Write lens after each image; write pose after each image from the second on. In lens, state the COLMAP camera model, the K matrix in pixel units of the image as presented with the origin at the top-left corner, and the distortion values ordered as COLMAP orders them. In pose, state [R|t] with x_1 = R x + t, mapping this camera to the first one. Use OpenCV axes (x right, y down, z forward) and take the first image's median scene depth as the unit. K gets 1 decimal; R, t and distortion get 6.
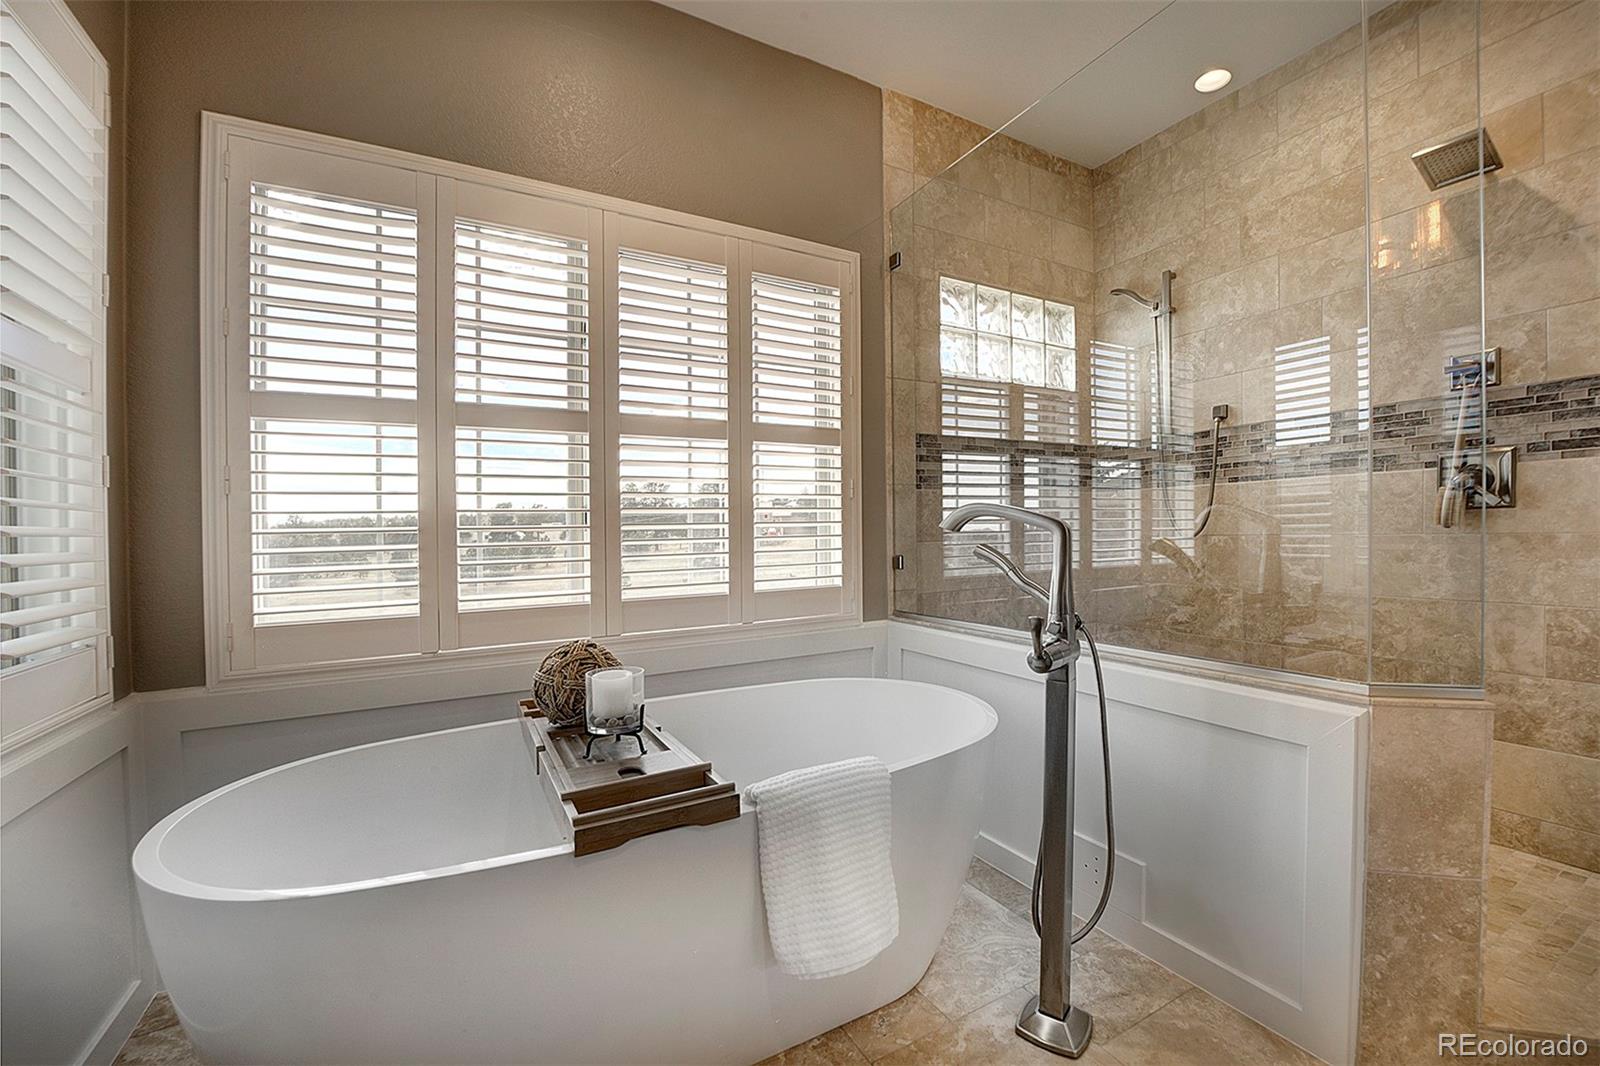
lens RADIAL K [[638.2, 0, 805.9], [0, 638.2, 531.0], [0, 0, 1]] dist [-0.024970, 0.000822]
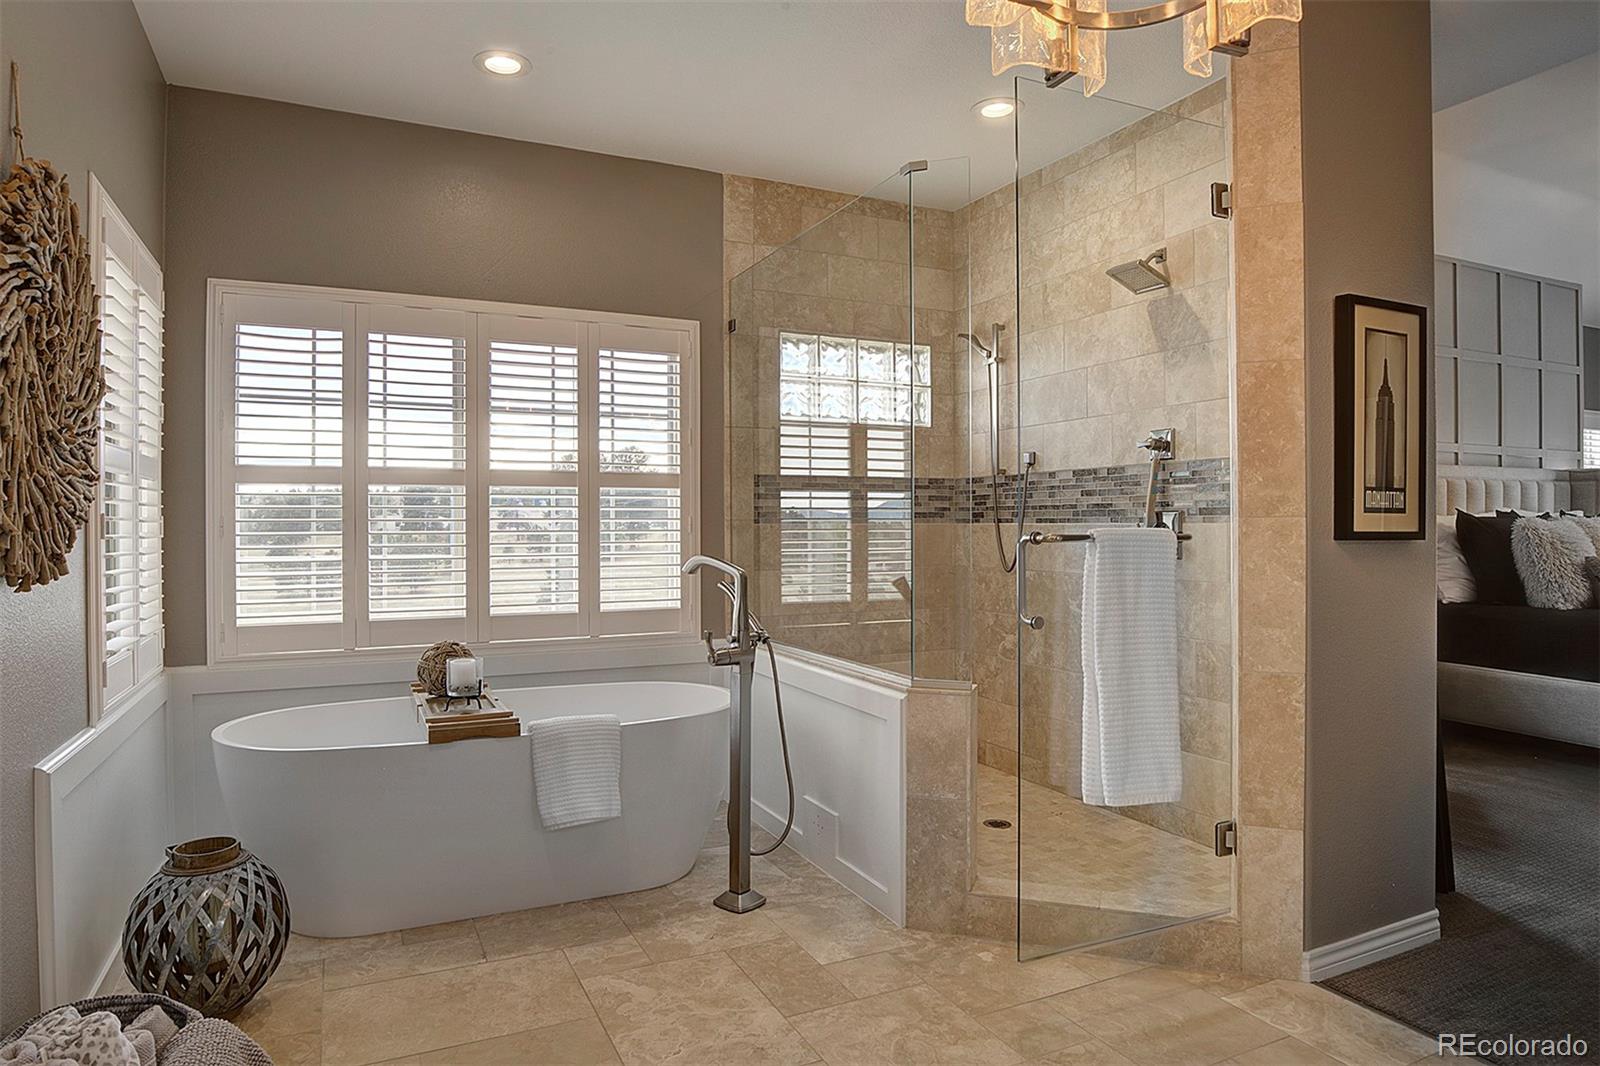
lens RADIAL K [[944.1, 0, 753.0], [0, 944.1, 535.6], [0, 0, 1]] dist [-0.046730, 0.001264]
pose [[0.994719, 0.017334, -0.101164, 0.366540], [-0.015837, 0.999753, 0.015576, -0.076381], [0.101409, -0.013892, 0.994748, -0.710969]]
